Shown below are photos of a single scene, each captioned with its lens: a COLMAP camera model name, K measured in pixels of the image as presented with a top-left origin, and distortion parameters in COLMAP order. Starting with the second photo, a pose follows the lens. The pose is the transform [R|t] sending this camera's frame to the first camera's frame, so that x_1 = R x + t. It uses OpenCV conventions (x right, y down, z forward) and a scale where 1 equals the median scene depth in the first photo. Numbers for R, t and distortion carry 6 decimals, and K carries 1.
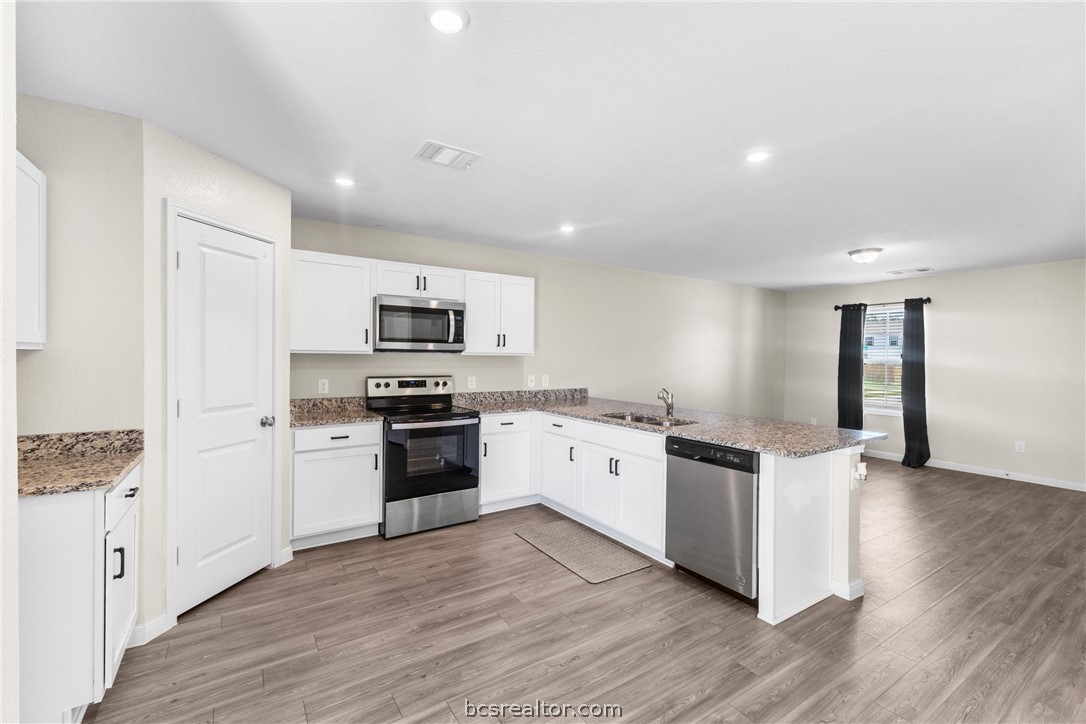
lens RADIAL K [[467.0, 0, 543.5], [0, 467.0, 358.1], [0, 0, 1]] dist [0.007901, -0.000239]
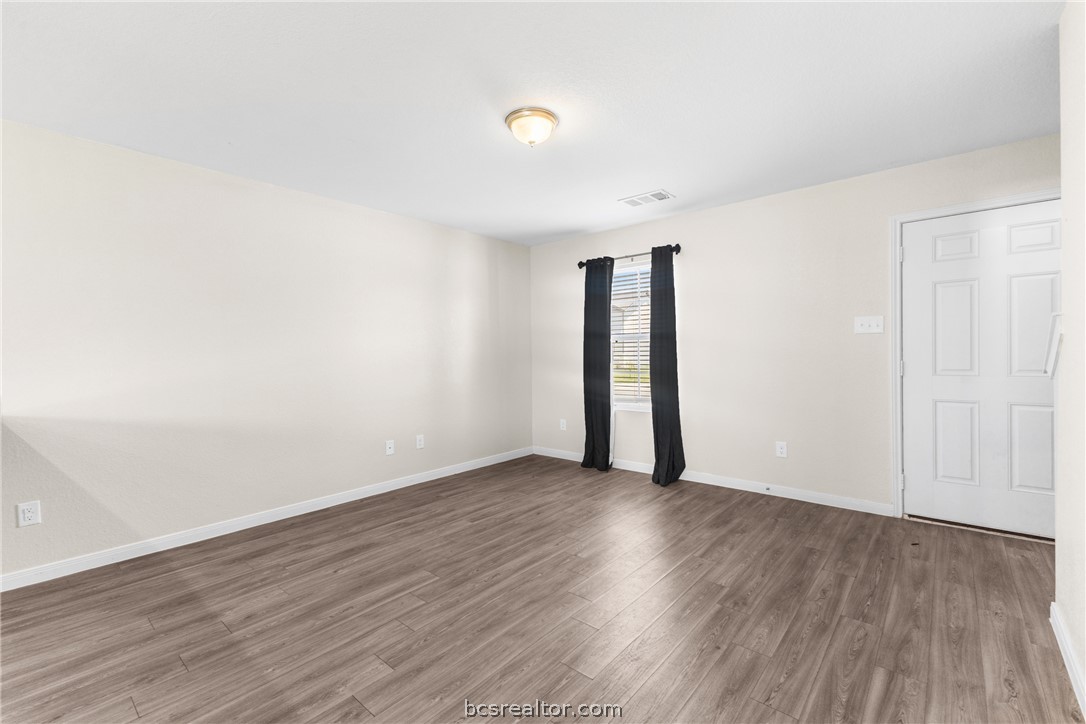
lens RADIAL K [[473.2, 0, 543.0], [0, 473.2, 355.1], [0, 0, 1]] dist [0.019464, 0.000004]
pose [[0.959659, -0.020973, 0.280385, 0.622670], [0.021245, 0.999772, 0.002071, 0.049275], [-0.280364, 0.003969, 0.959885, 0.544754]]
